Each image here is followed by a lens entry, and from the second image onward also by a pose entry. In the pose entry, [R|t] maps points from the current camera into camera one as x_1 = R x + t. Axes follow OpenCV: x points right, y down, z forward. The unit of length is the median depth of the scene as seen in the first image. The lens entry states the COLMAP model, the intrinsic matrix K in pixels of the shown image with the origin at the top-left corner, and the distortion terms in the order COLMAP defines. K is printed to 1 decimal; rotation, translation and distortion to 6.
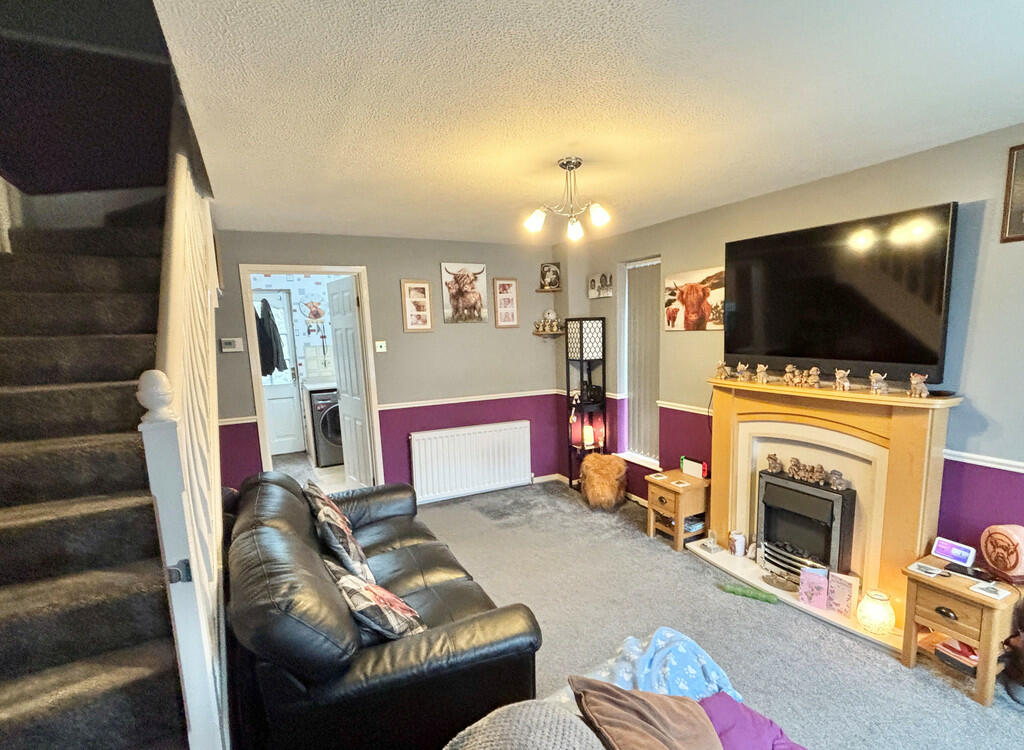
lens RADIAL K [[452.2, 0, 512.7], [0, 452.2, 421.5], [0, 0, 1]] dist [0.000031, -0.000009]
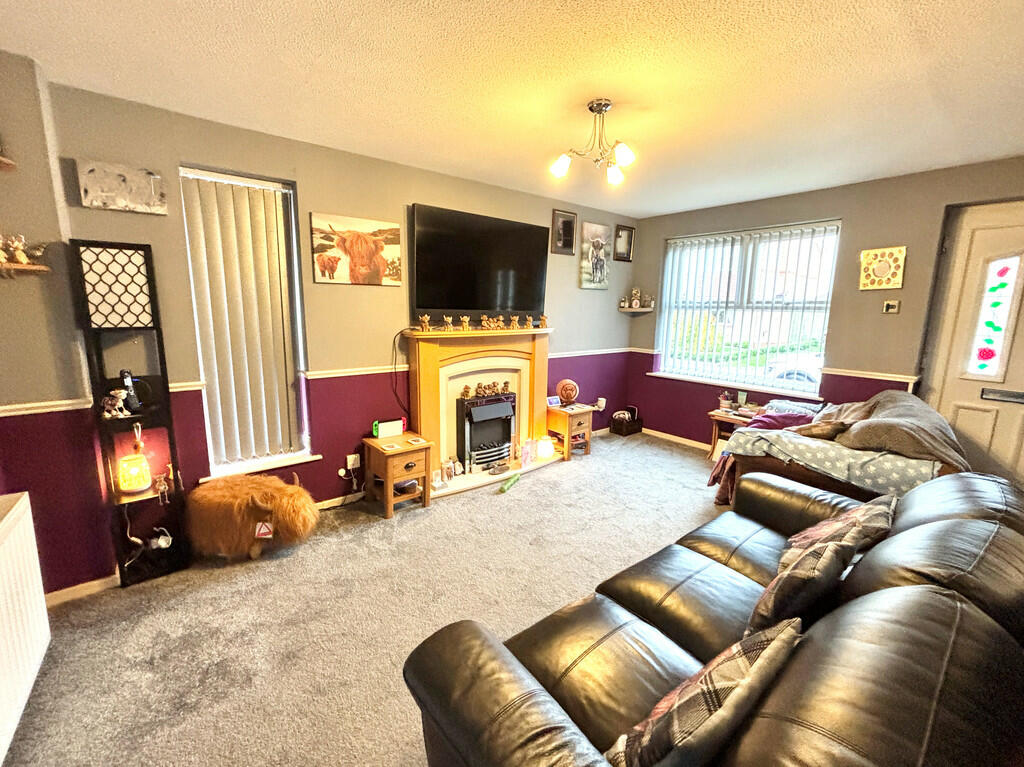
lens RADIAL K [[415.8, 0, 512.0], [0, 415.8, 383.5], [0, 0, 1]] dist [-0.000812, -0.000093]
pose [[-0.158249, -0.158508, 0.974593, -0.507794], [0.184663, 0.964865, 0.186910, -0.111199], [-0.969978, 0.209550, -0.123419, 0.863271]]
